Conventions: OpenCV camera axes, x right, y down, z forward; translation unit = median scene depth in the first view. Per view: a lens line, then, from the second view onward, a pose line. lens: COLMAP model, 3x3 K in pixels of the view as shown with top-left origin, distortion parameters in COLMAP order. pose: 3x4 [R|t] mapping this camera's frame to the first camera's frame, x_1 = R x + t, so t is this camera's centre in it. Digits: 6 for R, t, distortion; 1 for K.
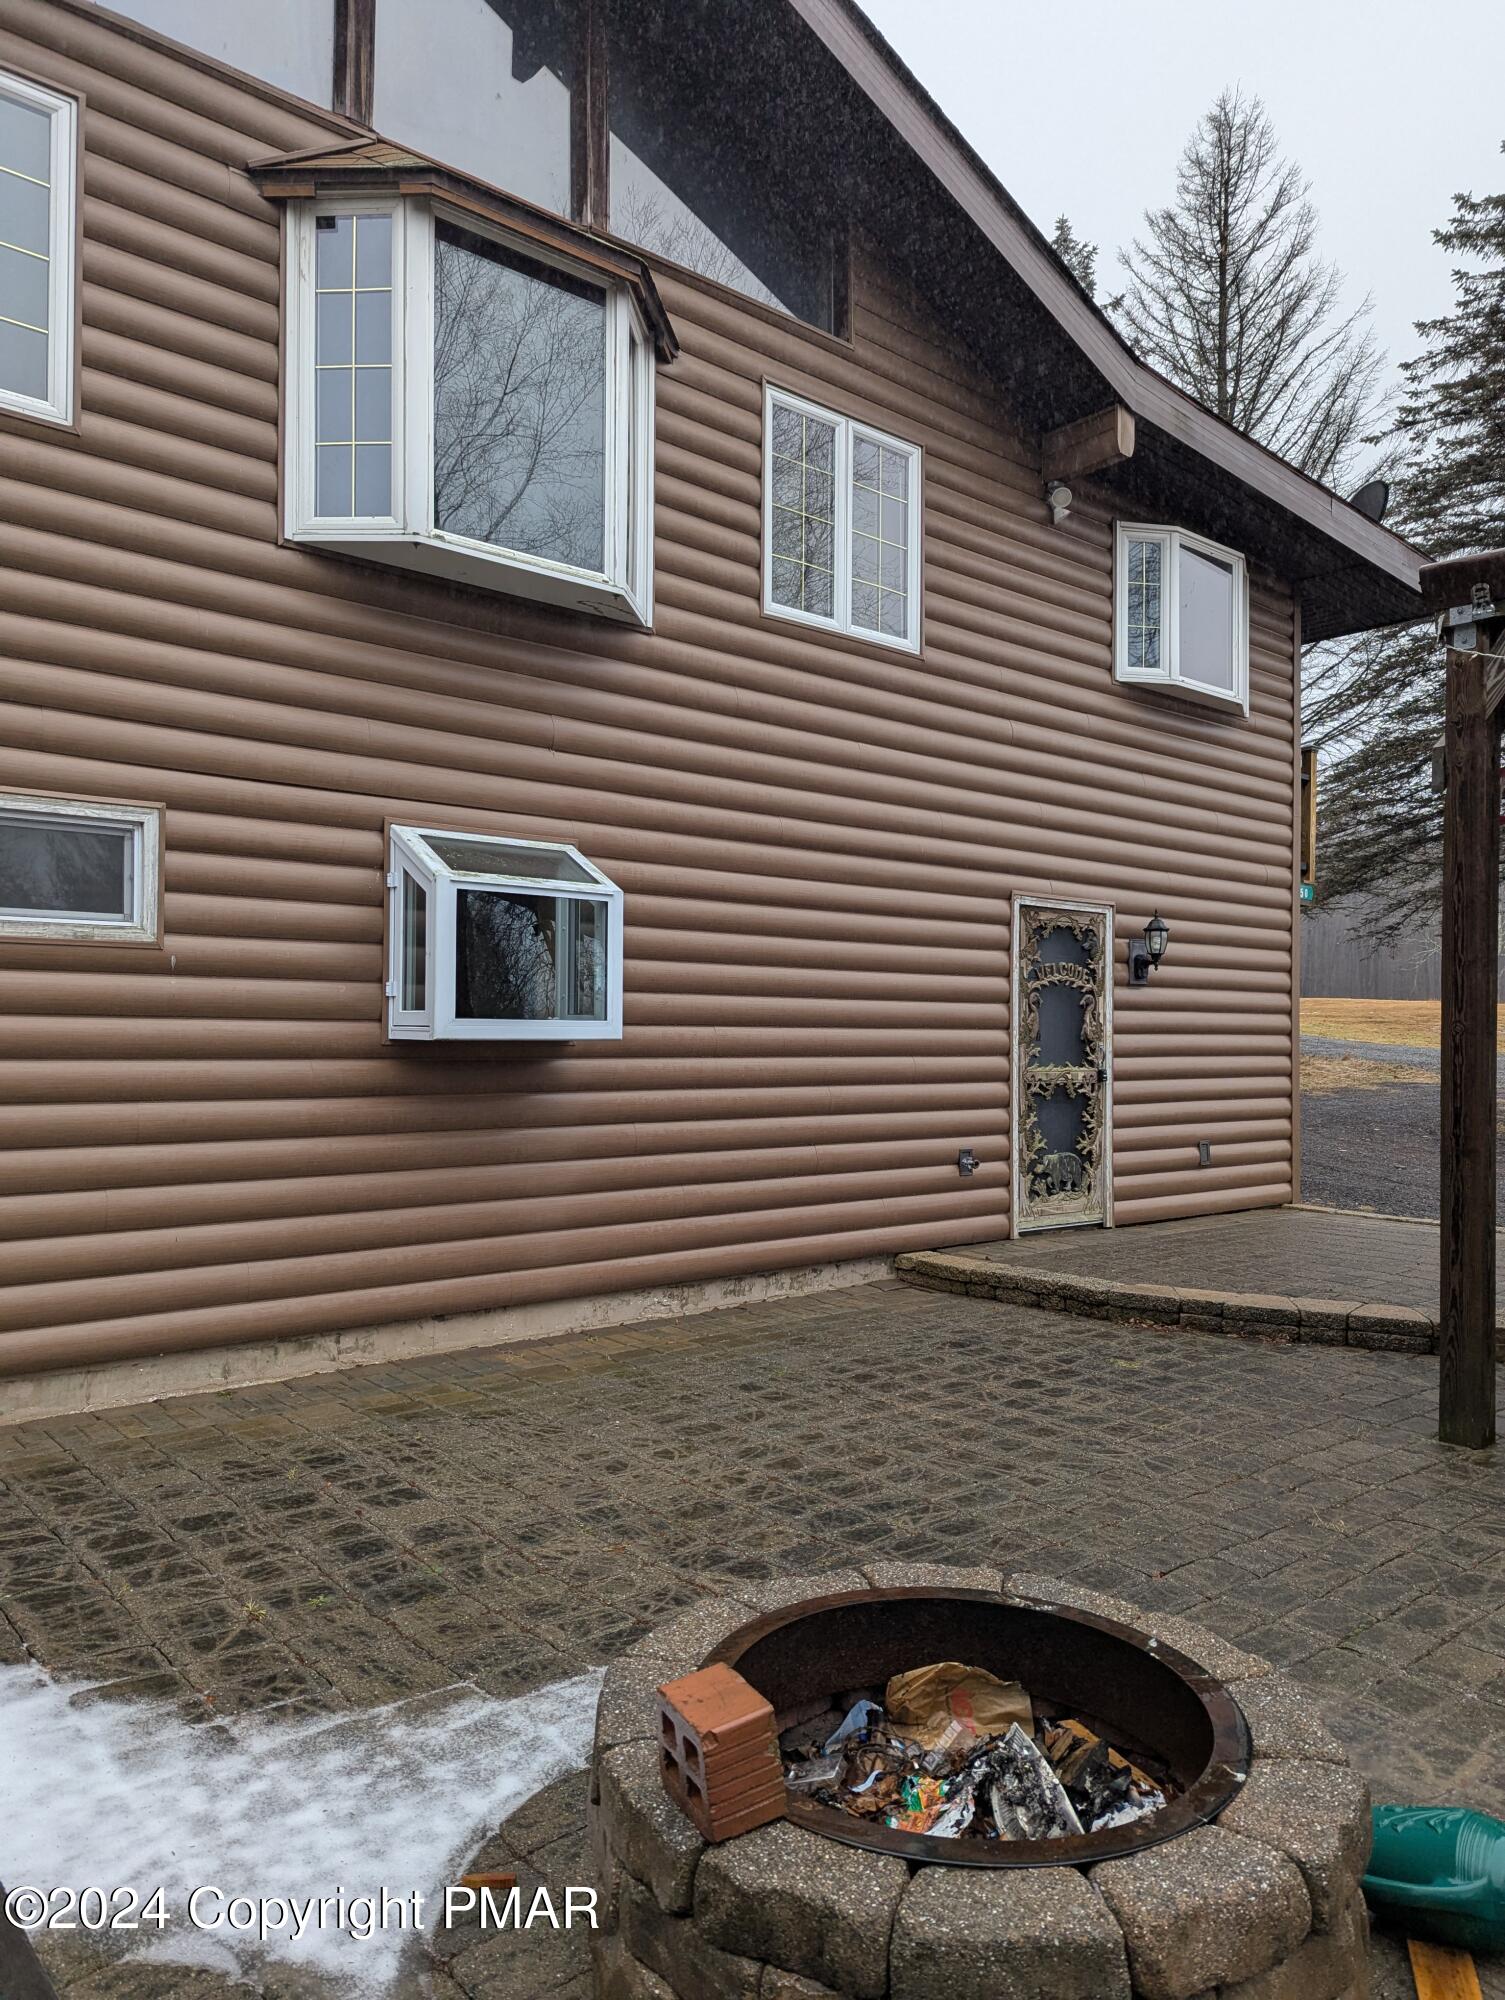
lens RADIAL K [[1400.6, 0, 758.1], [0, 1400.6, 999.9], [0, 0, 1]] dist [0.061891, -0.043043]
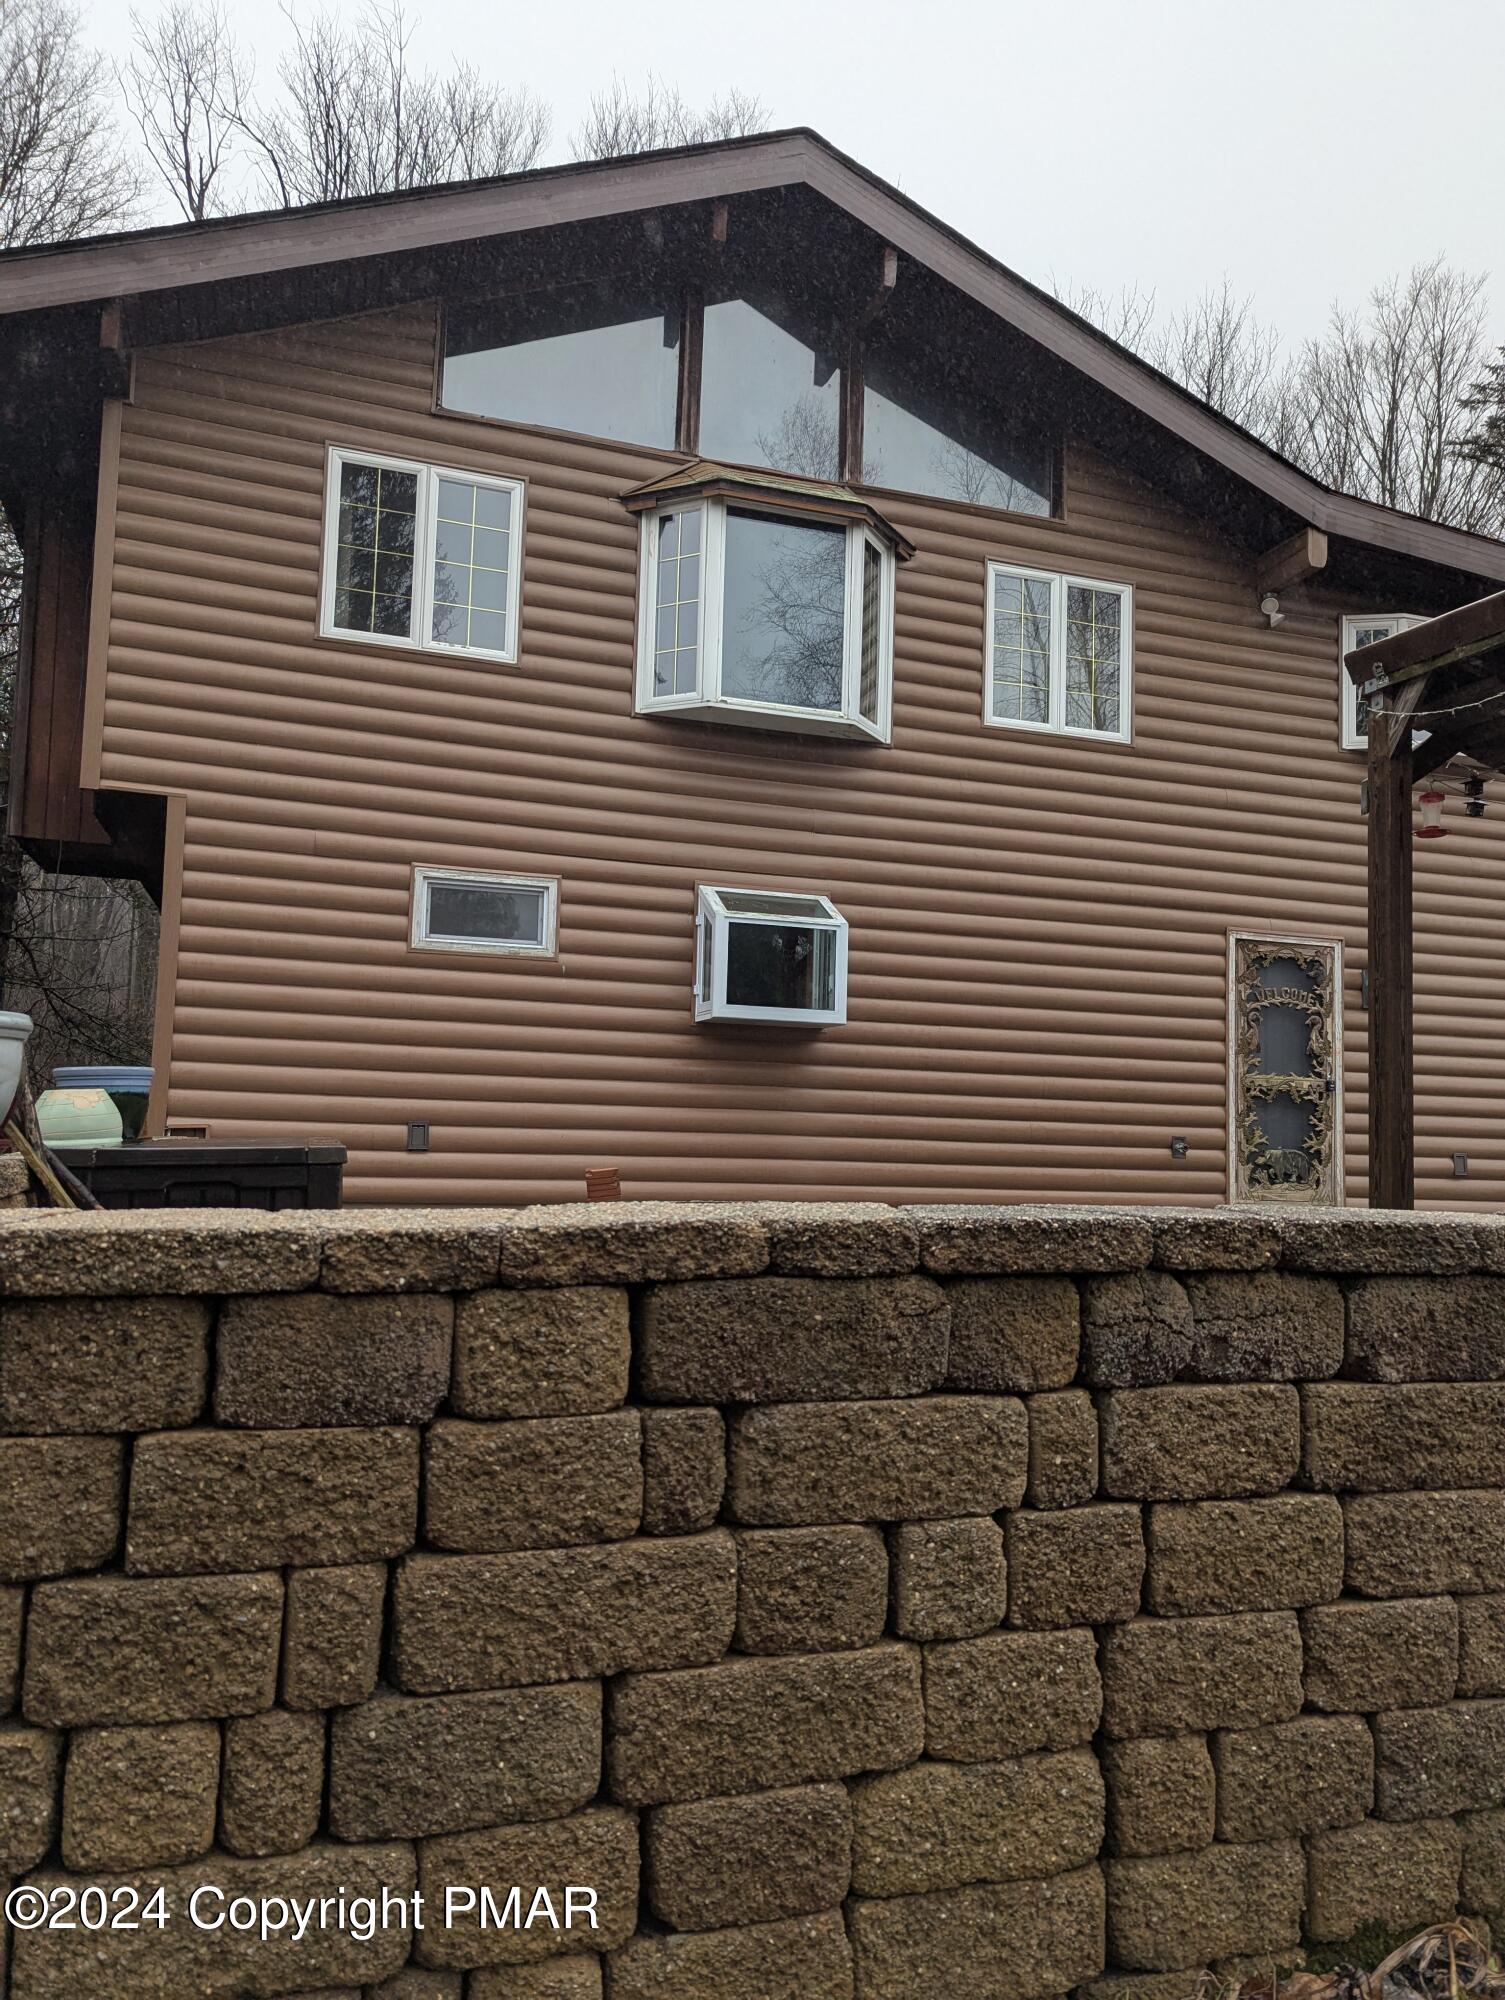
lens RADIAL K [[1398.1, 0, 755.0], [0, 1398.1, 1004.5], [0, 0, 1]] dist [0.065620, -0.002805]
pose [[0.926222, -0.017734, -0.376561, 0.333703], [-0.011571, 0.997085, -0.075418, 0.109285], [0.376800, 0.074211, 0.923317, -0.348530]]
